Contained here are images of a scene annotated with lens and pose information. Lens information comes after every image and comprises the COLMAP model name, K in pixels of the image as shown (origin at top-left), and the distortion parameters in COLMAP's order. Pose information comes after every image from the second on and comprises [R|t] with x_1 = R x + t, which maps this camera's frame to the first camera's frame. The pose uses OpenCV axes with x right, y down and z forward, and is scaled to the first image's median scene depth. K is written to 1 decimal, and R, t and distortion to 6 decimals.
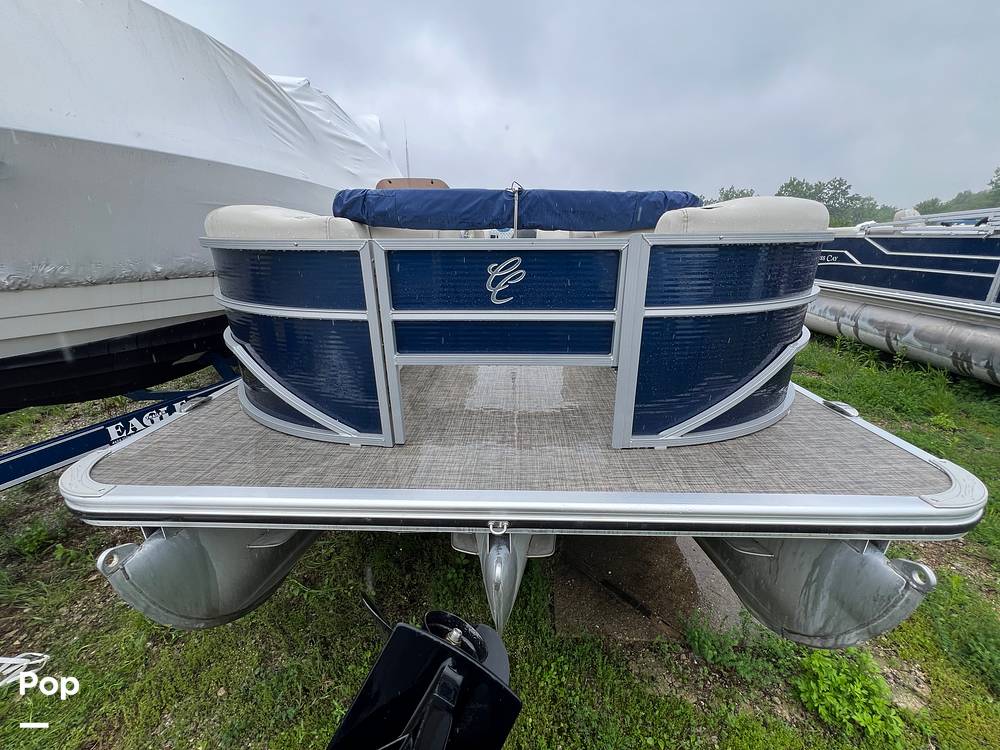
lens RADIAL K [[401.1, 0, 504.4], [0, 401.1, 376.3], [0, 0, 1]] dist [-0.001576, 0.000031]
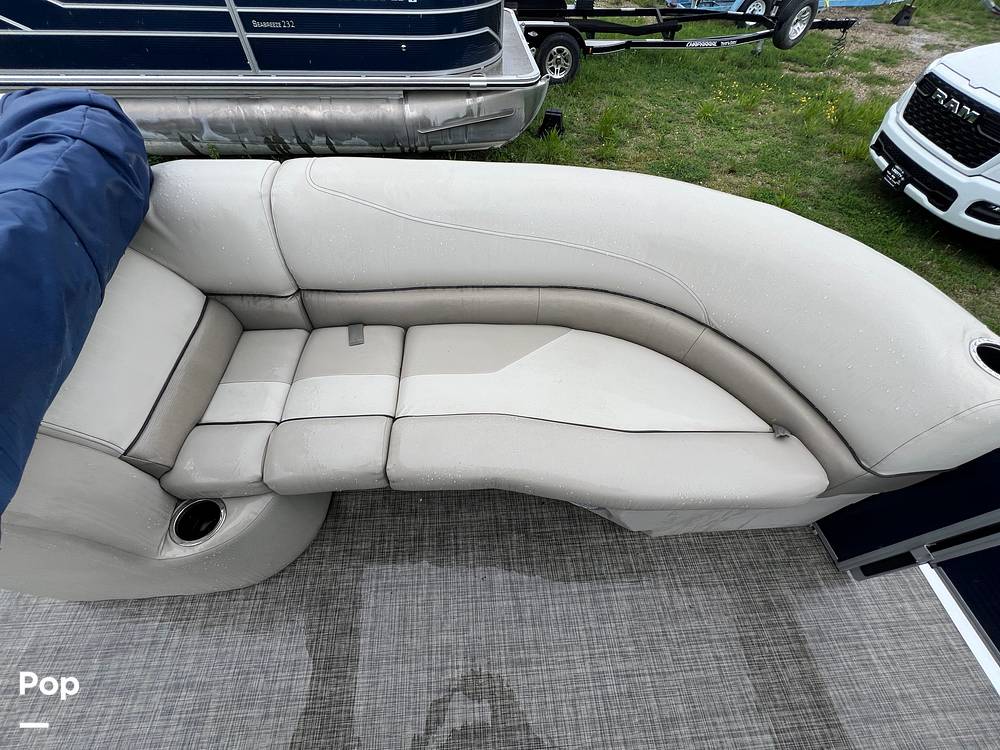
lens RADIAL K [[401.1, 0, 503.8], [0, 401.1, 376.3], [0, 0, 1]] dist [-0.001576, 0.000031]
pose [[-0.104361, -0.784610, 0.611143, 0.040370], [0.296983, 0.561876, 0.772073, -0.242593], [-0.949163, 0.262073, 0.174378, 0.360181]]
